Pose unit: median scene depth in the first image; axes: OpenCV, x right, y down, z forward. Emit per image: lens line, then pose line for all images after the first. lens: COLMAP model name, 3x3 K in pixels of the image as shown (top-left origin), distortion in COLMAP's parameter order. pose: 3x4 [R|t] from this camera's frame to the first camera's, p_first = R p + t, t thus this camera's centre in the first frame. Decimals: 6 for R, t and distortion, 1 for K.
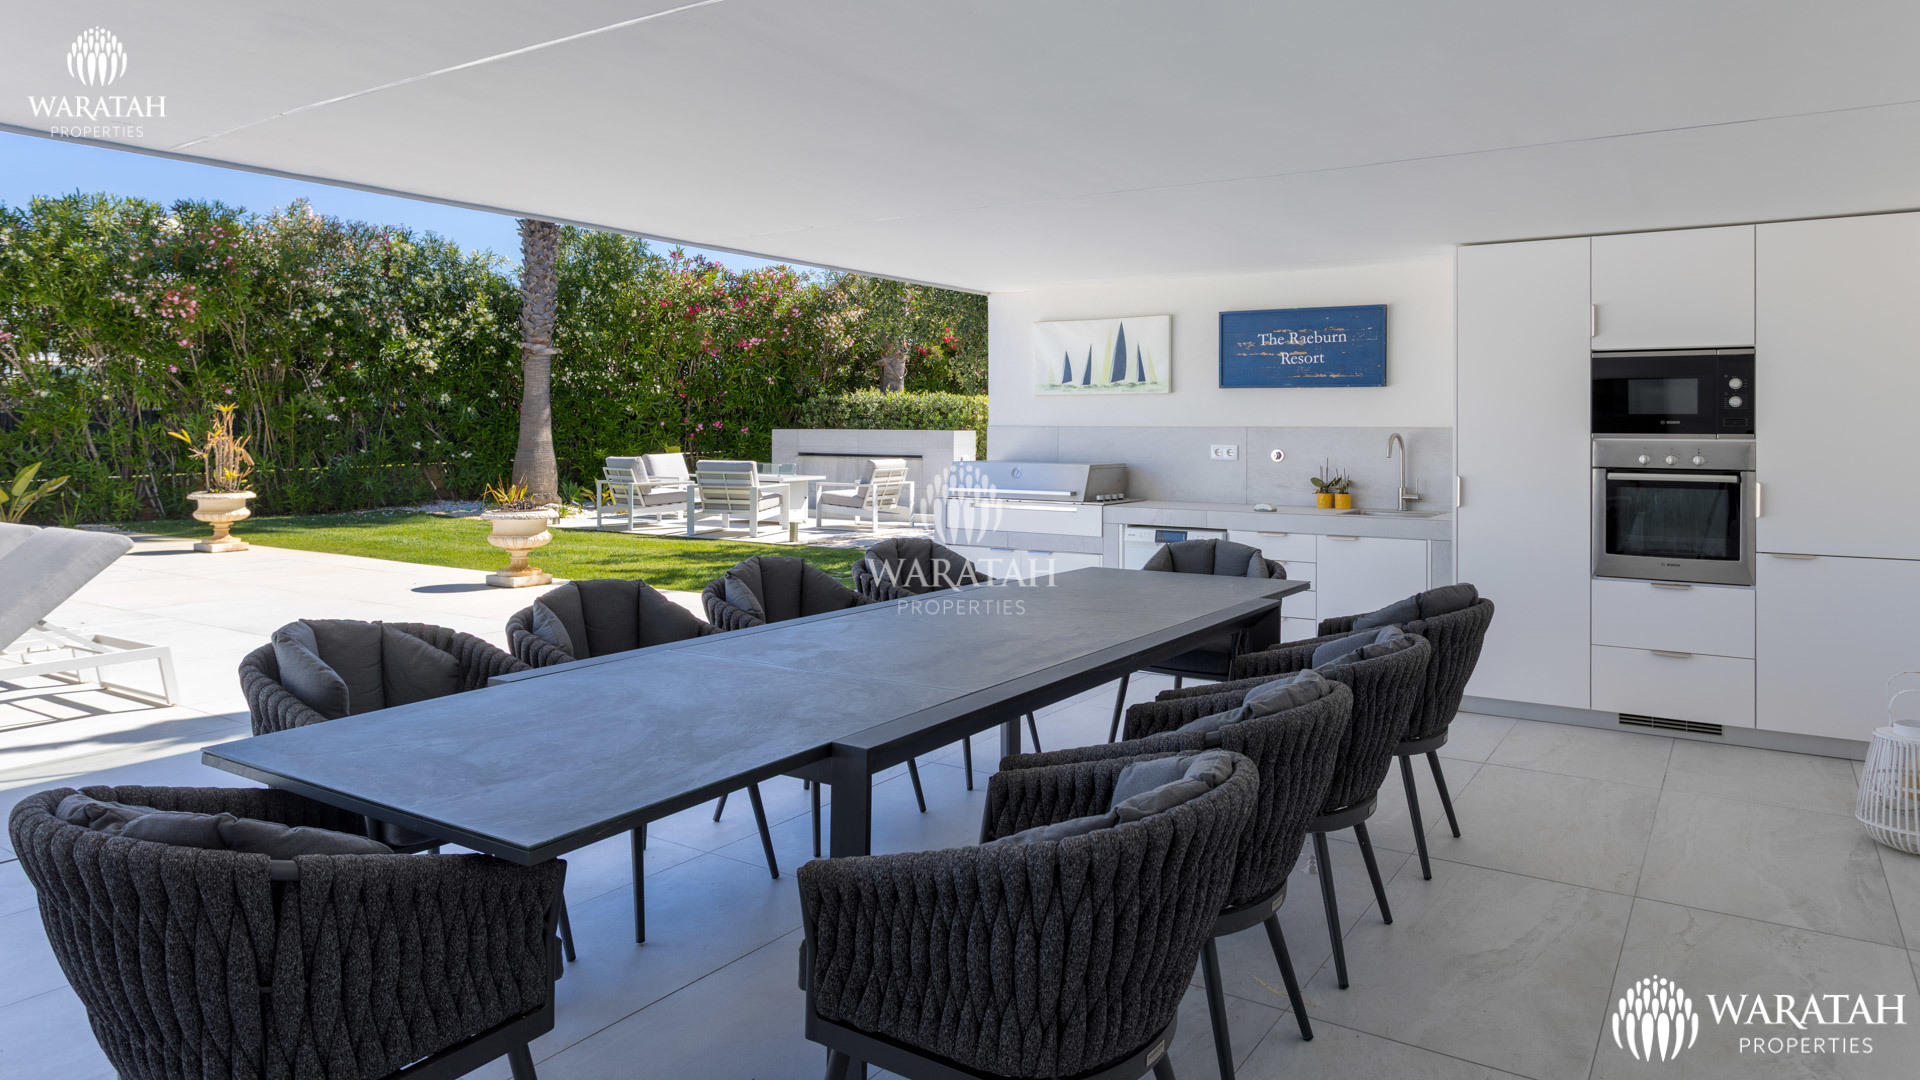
lens RADIAL K [[1203.8, 0, 981.0], [0, 1203.8, 435.5], [0, 0, 1]] dist [0.015154, 0.000267]
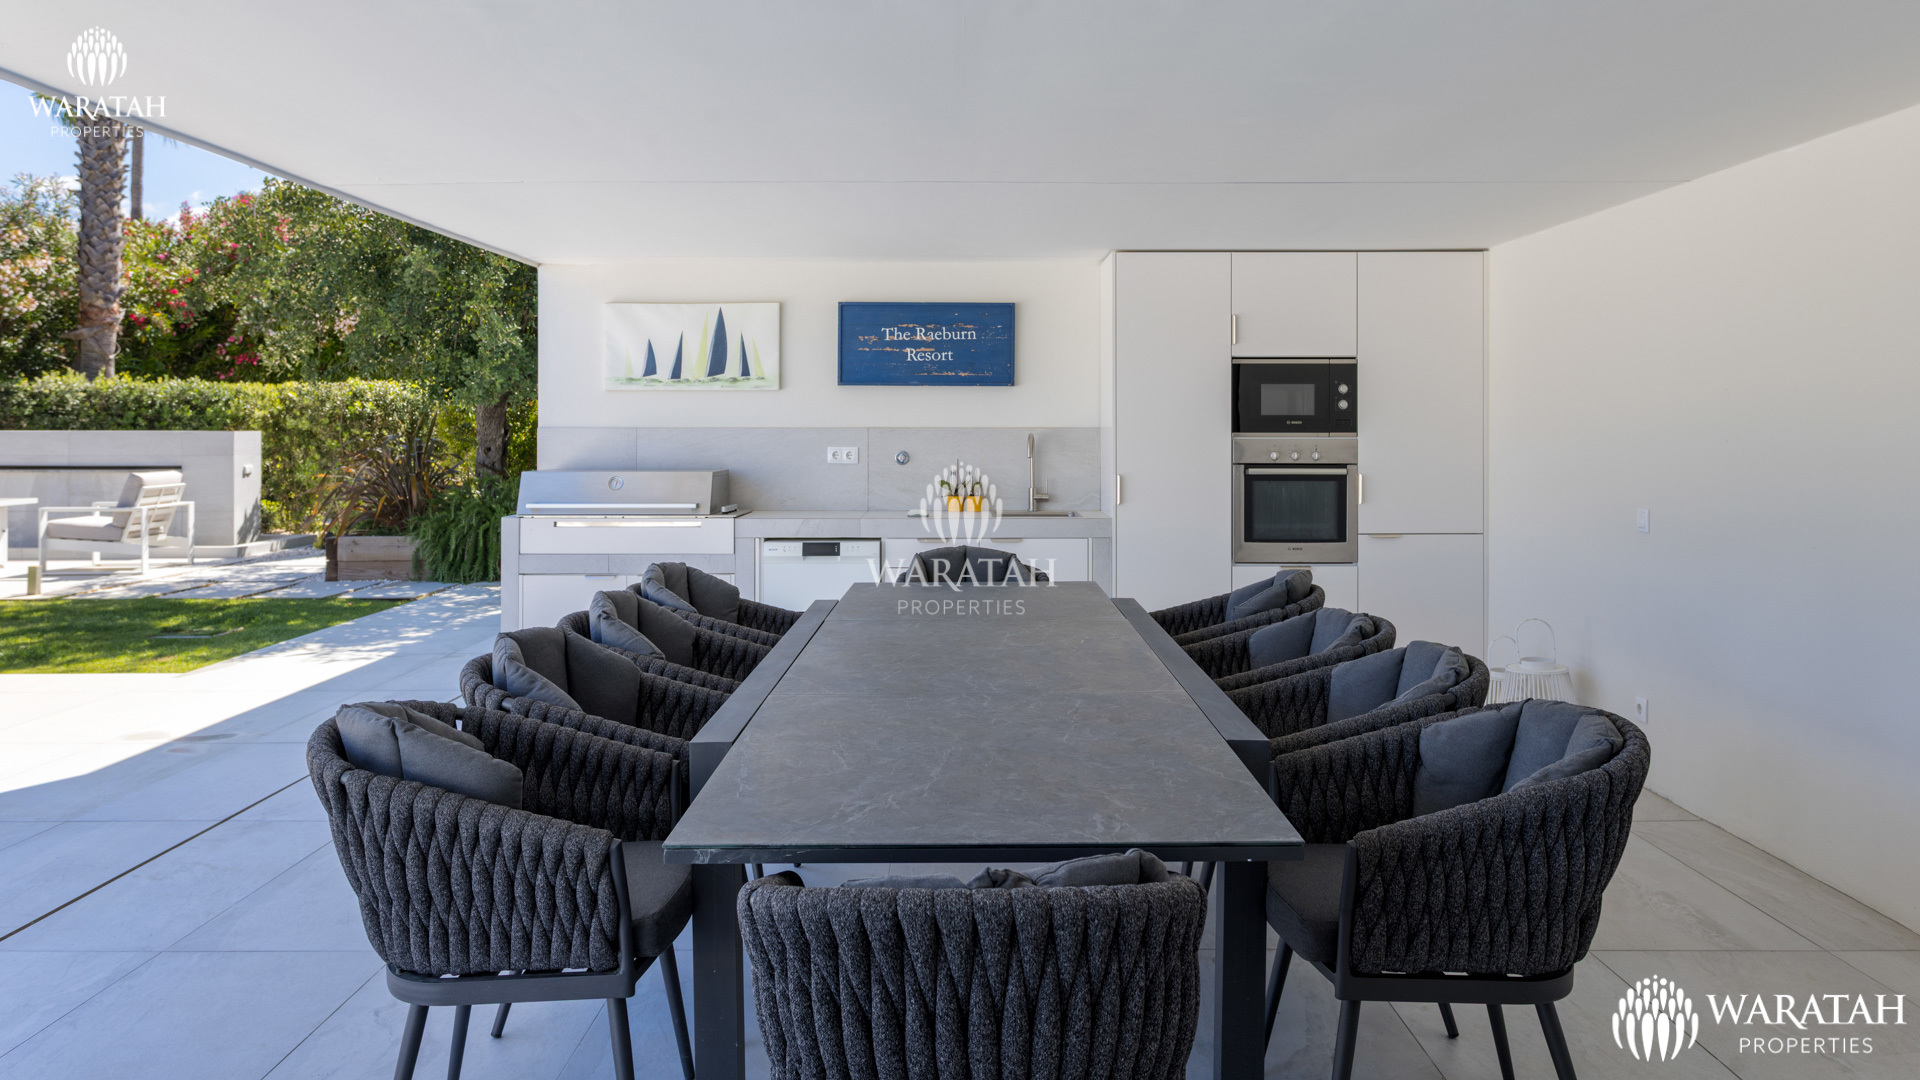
lens RADIAL K [[1441.2, 0, 965.7], [0, 1441.2, 453.3], [0, 0, 1]] dist [0.019579, 0.006403]
pose [[0.844033, -0.014774, 0.536088, -0.312854], [0.007133, 0.999841, 0.016323, -0.004785], [-0.536244, -0.009953, 0.844004, 0.022288]]
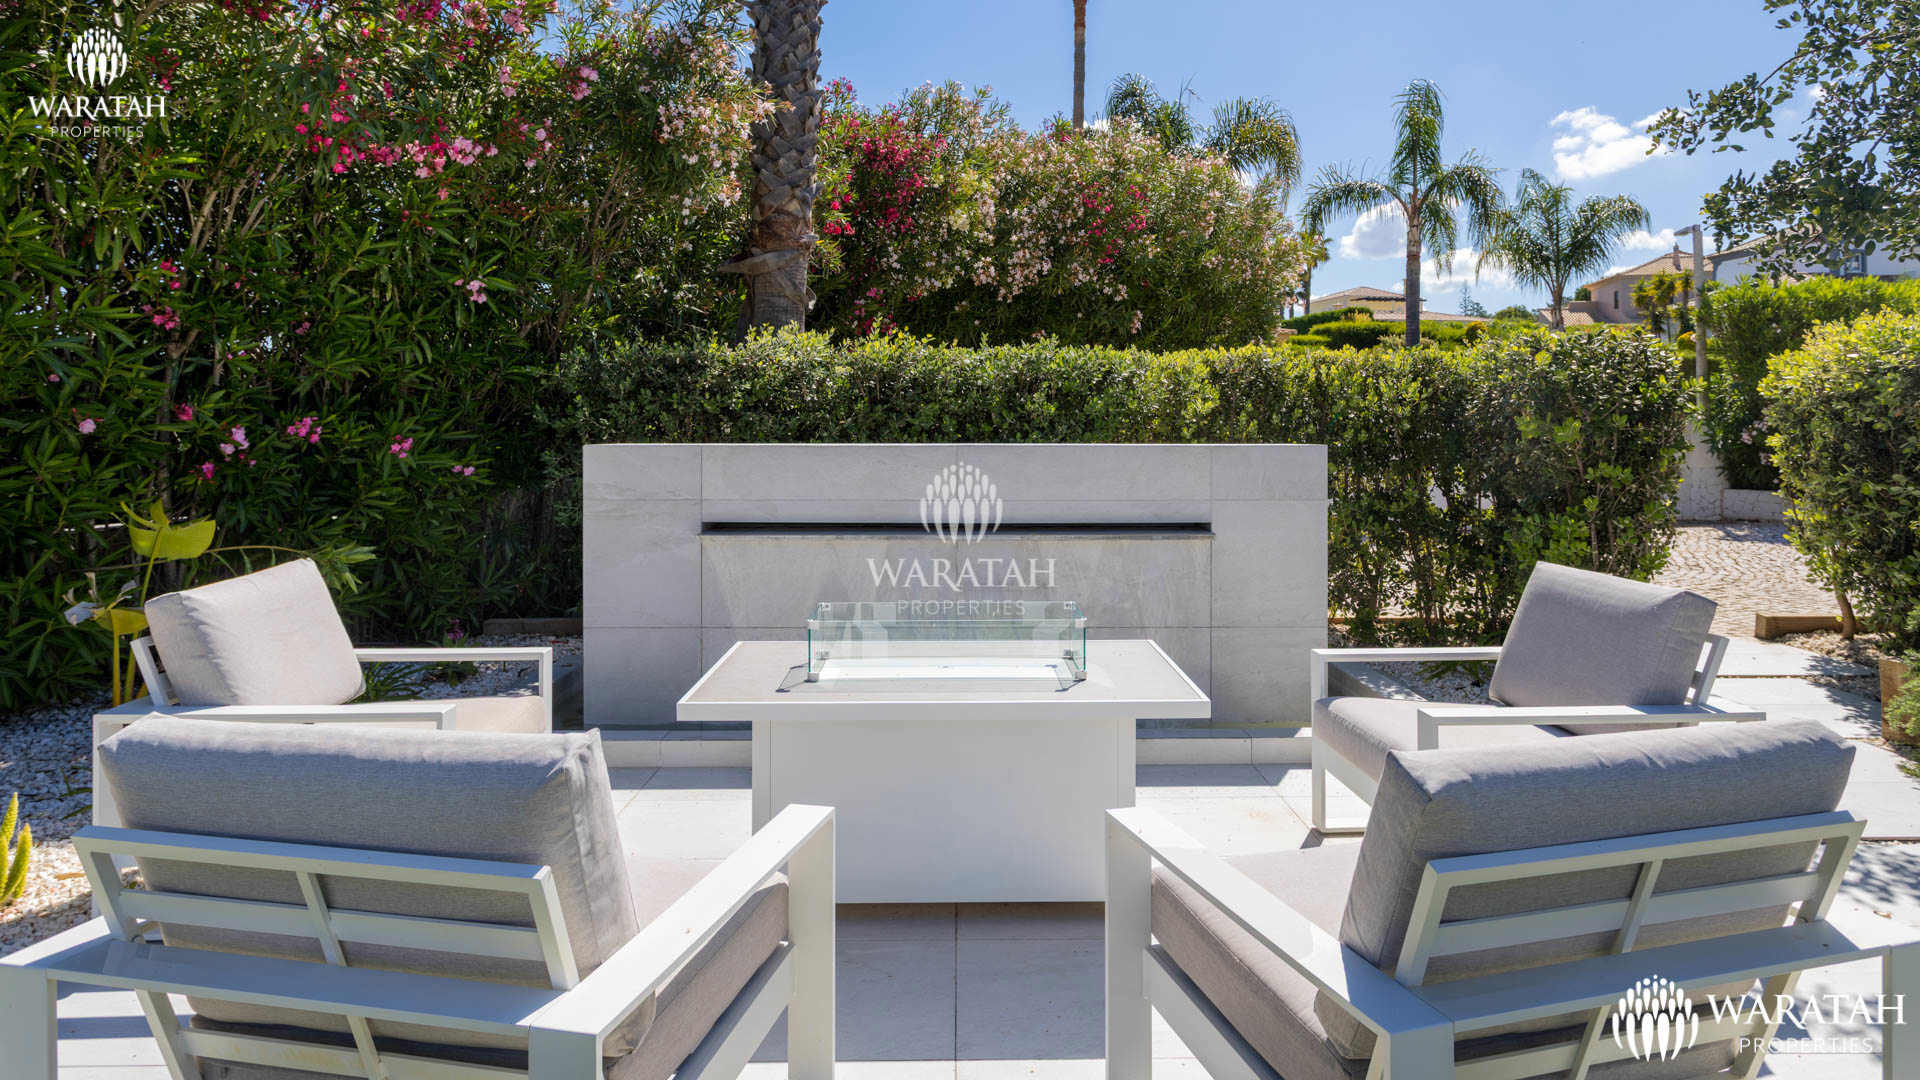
lens RADIAL K [[1155.1, 0, 966.8], [0, 1155.1, 422.9], [0, 0, 1]] dist [-0.006893, -0.001894]
pose [[0.828958, -0.000640, 0.559310, -0.714695], [0.006520, 0.999942, -0.008519, -0.021015], [-0.559272, 0.010709, 0.828915, 2.029008]]
